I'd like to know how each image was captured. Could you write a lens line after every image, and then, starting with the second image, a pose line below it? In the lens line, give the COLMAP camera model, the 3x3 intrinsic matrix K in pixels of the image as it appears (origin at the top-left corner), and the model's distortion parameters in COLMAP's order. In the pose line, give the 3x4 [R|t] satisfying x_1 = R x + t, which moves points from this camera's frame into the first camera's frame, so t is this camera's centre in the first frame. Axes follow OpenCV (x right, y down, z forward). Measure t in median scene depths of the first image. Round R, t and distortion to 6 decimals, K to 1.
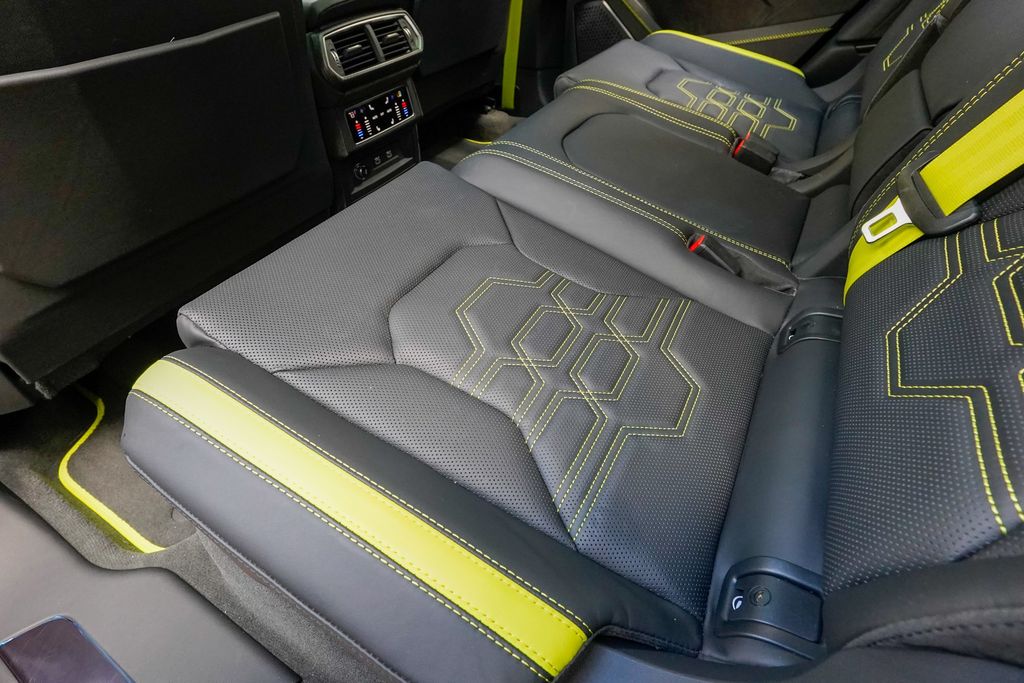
lens RADIAL K [[472.4, 0, 508.9], [0, 472.4, 346.6], [0, 0, 1]] dist [-0.018039, 0.010024]
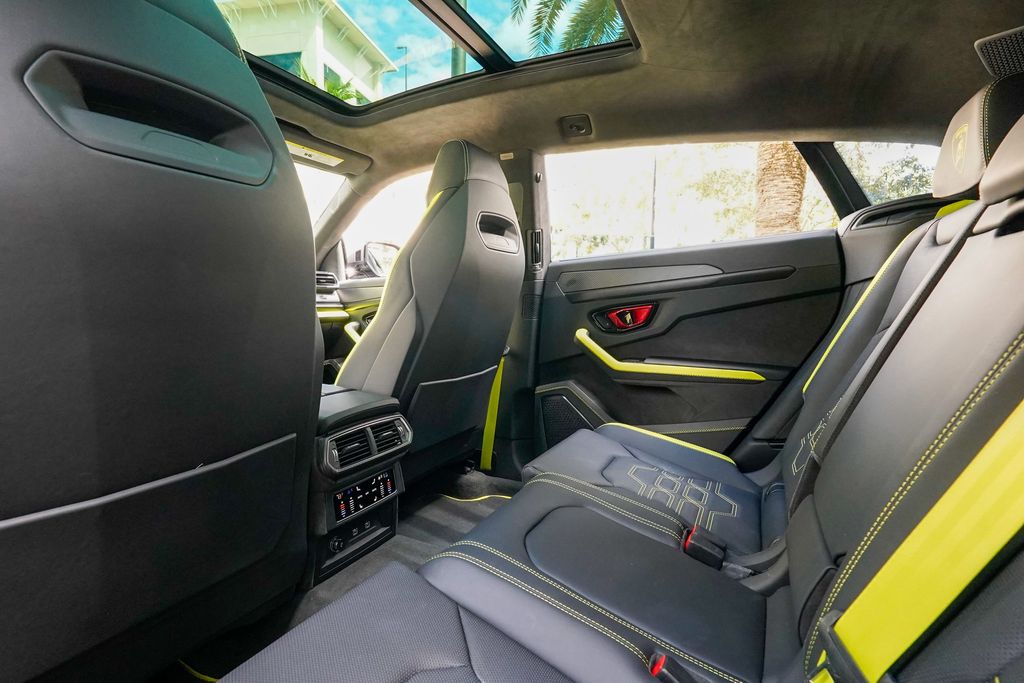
lens RADIAL K [[472.4, 0, 508.9], [0, 472.4, 346.6], [0, 0, 1]] dist [-0.018039, 0.010024]
pose [[0.999156, 0.032214, 0.025502, 0.026516], [-0.009694, 0.788010, -0.615587, -0.089442], [-0.039926, 0.614820, 0.787657, -0.106972]]
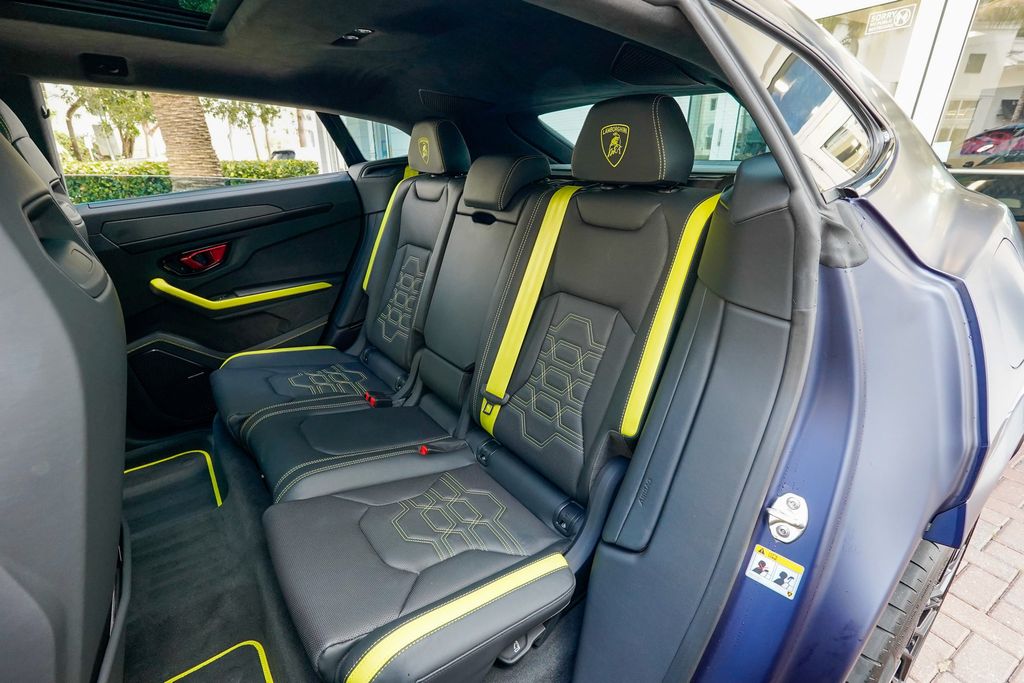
lens RADIAL K [[472.4, 0, 508.9], [0, 472.4, 346.6], [0, 0, 1]] dist [-0.018039, 0.010024]
pose [[0.394733, -0.339717, 0.853685, -0.696004], [0.641964, 0.766691, 0.008263, -0.225404], [-0.657319, 0.544773, 0.520724, -0.374815]]
